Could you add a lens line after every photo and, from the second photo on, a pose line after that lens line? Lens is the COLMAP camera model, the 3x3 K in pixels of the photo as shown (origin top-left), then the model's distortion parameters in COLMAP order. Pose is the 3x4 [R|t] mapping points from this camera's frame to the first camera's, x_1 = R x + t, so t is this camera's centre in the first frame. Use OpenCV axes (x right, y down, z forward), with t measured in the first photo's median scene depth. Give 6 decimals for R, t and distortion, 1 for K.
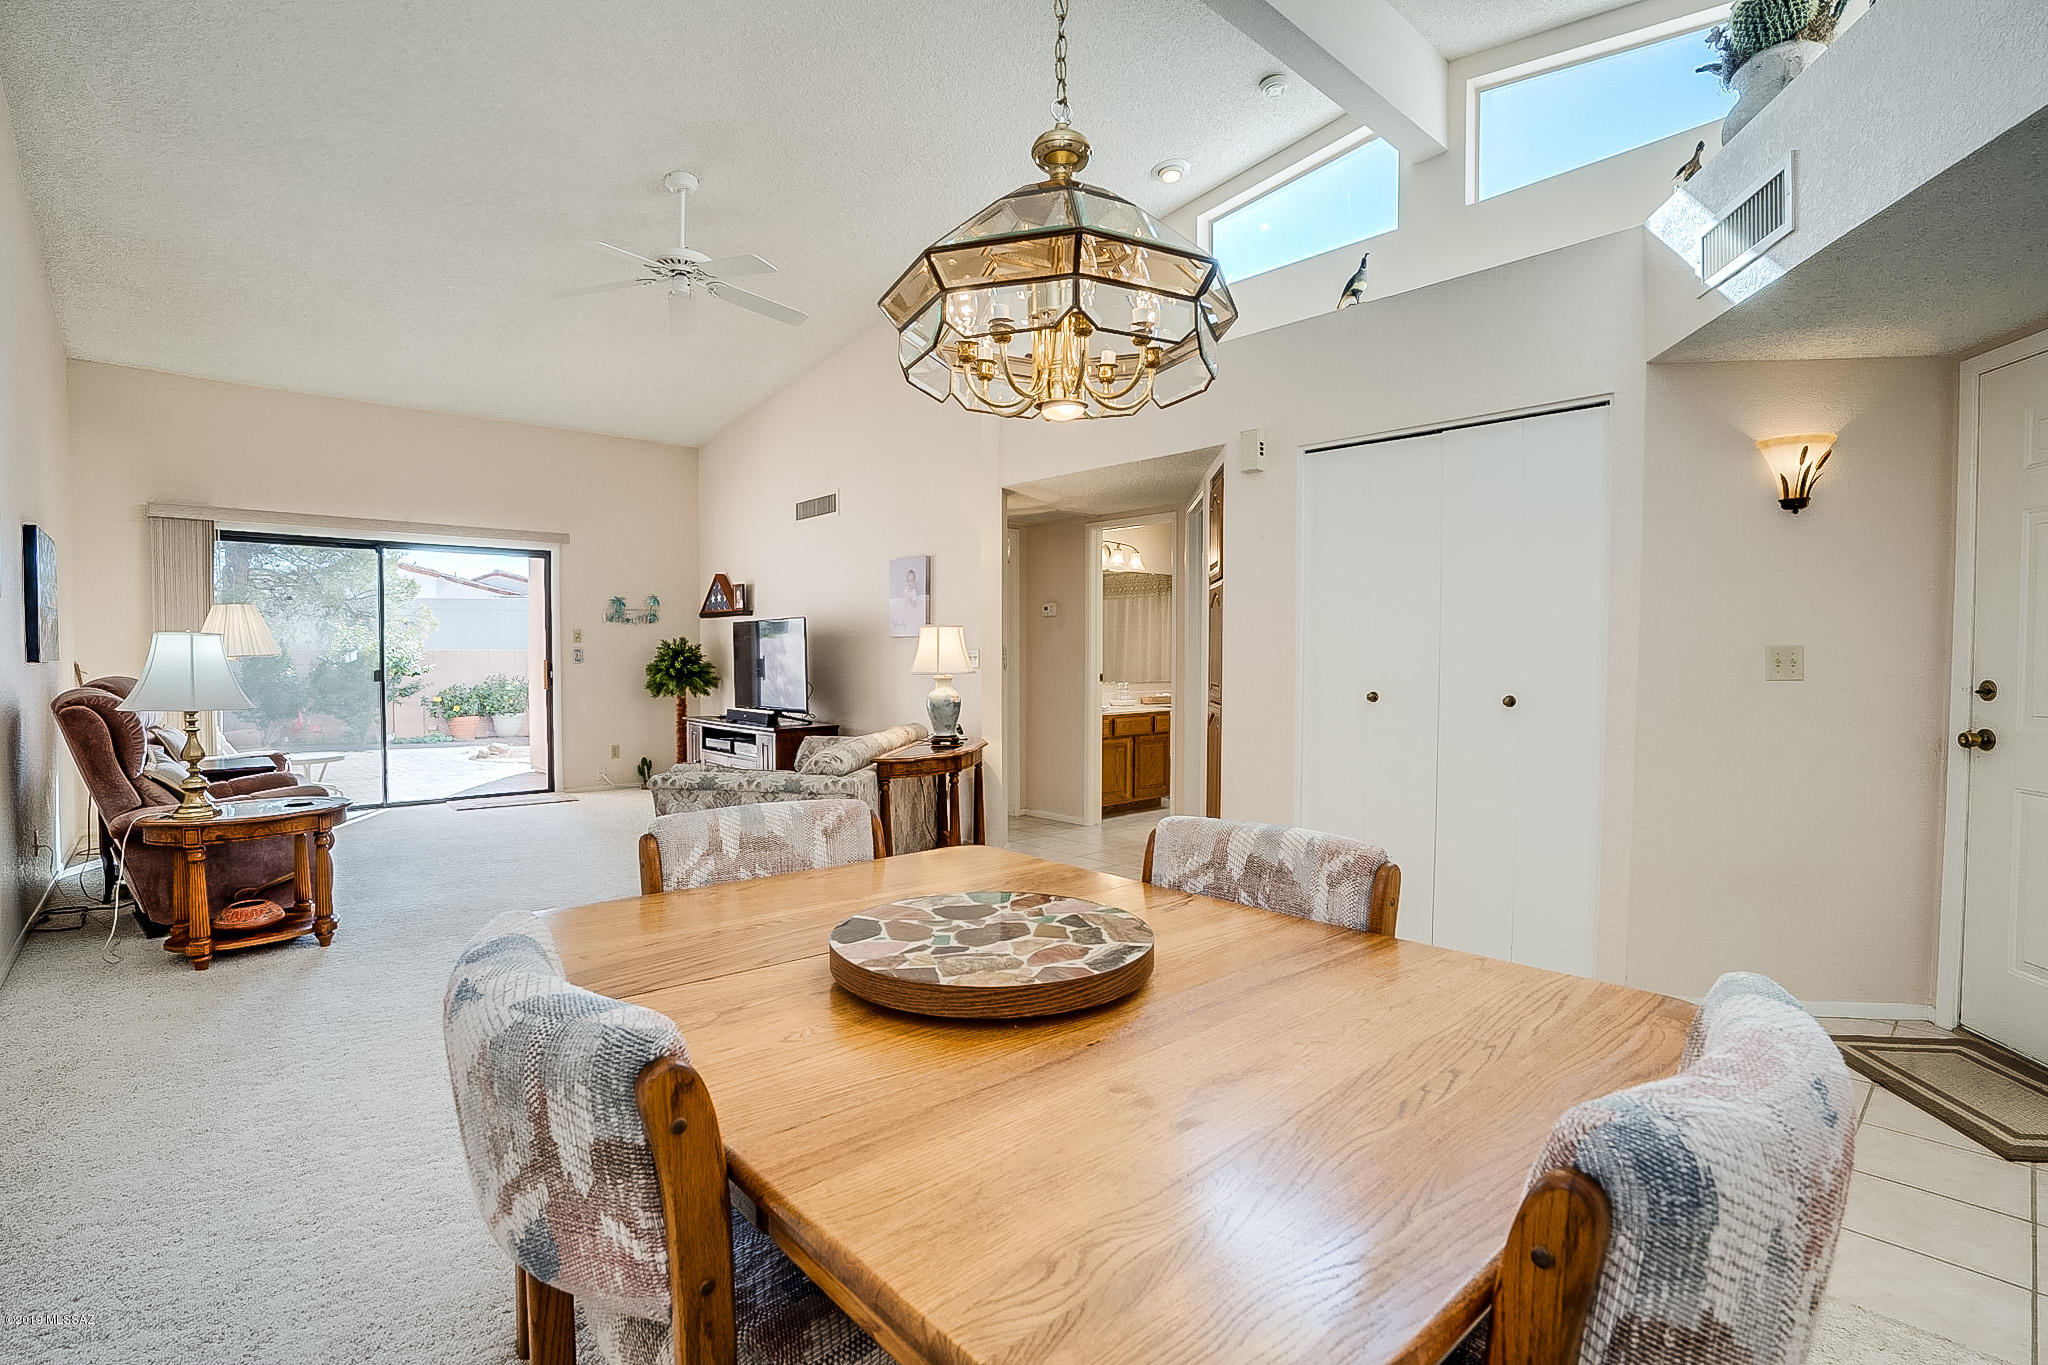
lens RADIAL K [[967.6, 0, 1051.0], [0, 967.6, 677.1], [0, 0, 1]] dist [-0.070318, 0.029235]
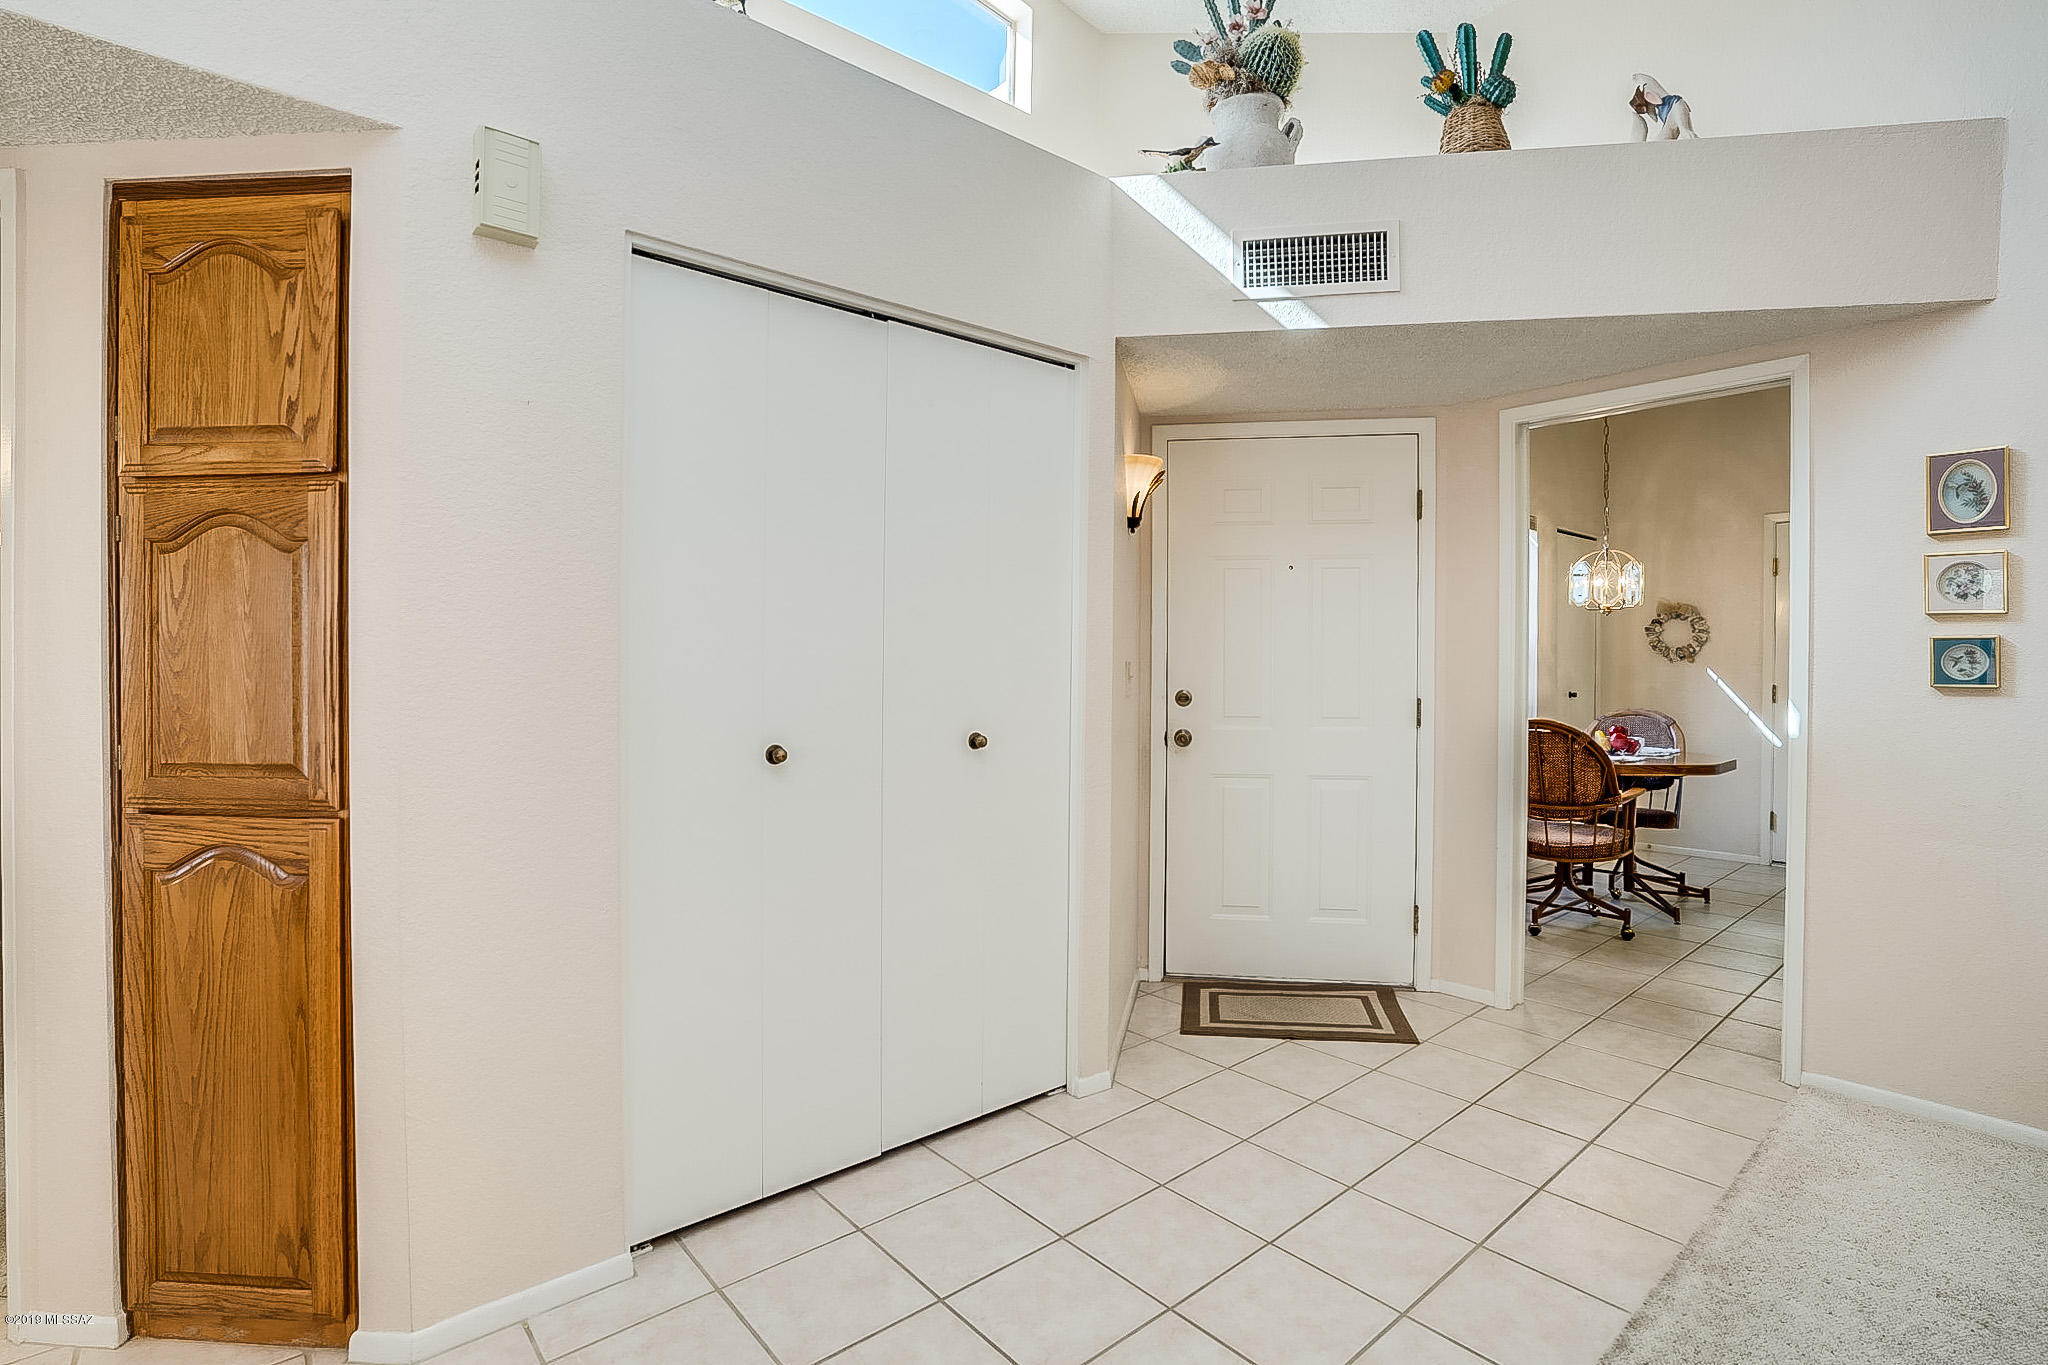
lens RADIAL K [[967.6, 0, 1051.0], [0, 967.6, 677.1], [0, 0, 1]] dist [-0.070318, 0.029235]
pose [[0.032140, -0.019668, 0.999290, -0.112561], [0.019055, 0.999637, 0.019062, -0.016874], [-0.999302, 0.018429, 0.032503, 0.446490]]
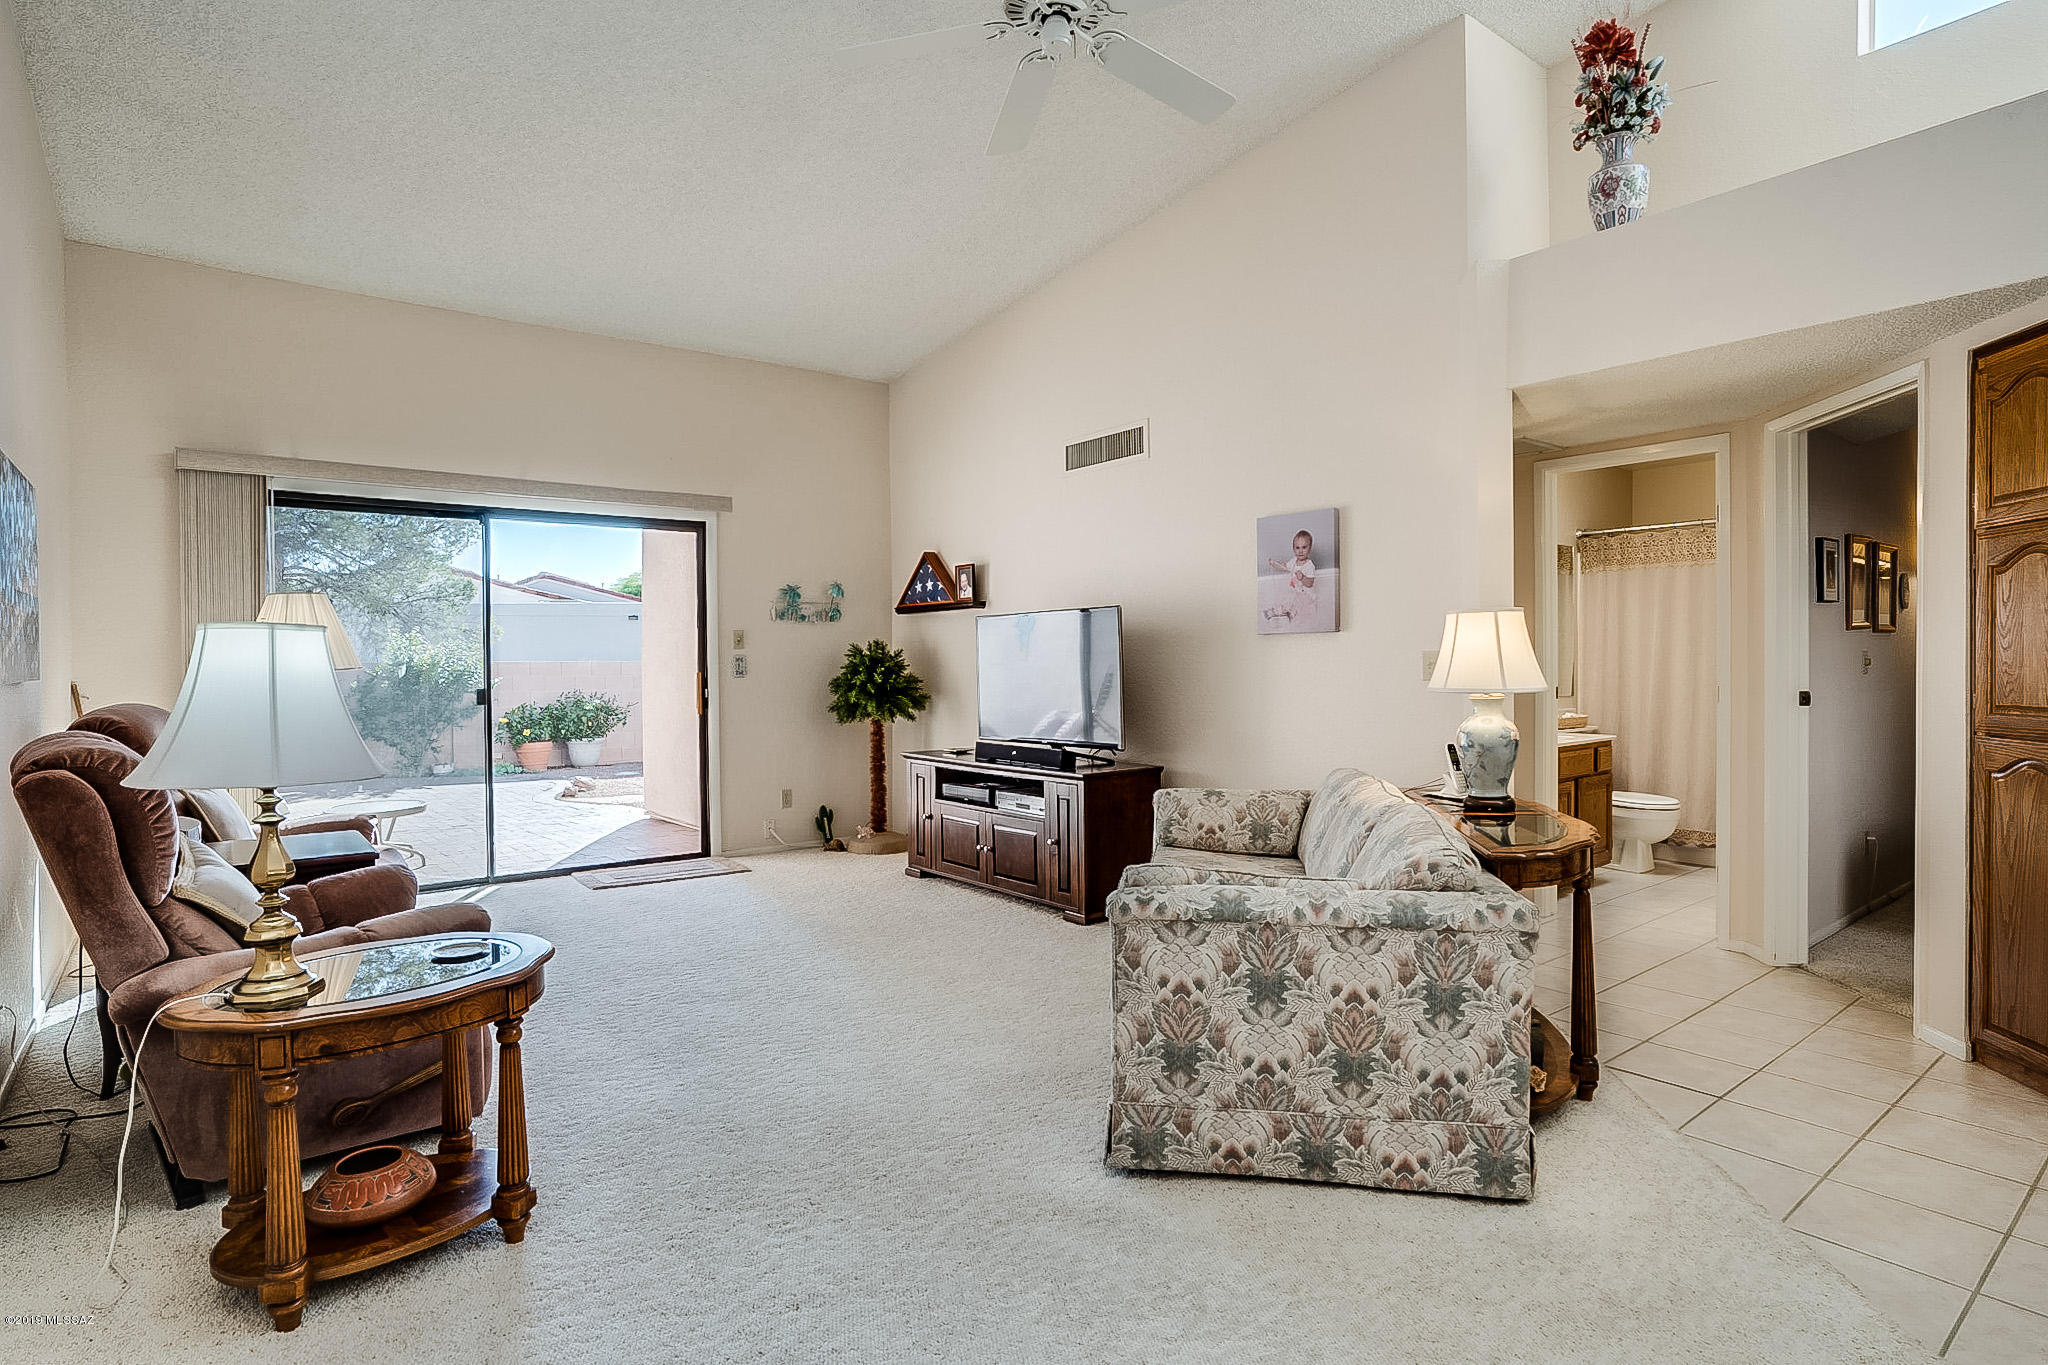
lens RADIAL K [[1065.8, 0, 1053.2], [0, 1065.8, 667.1], [0, 0, 1]] dist [-0.078907, 0.041187]
pose [[0.998151, -0.009139, -0.060084, -0.240627], [0.008015, 0.999789, -0.018909, -0.005777], [0.060244, 0.018392, 0.998014, 0.242483]]
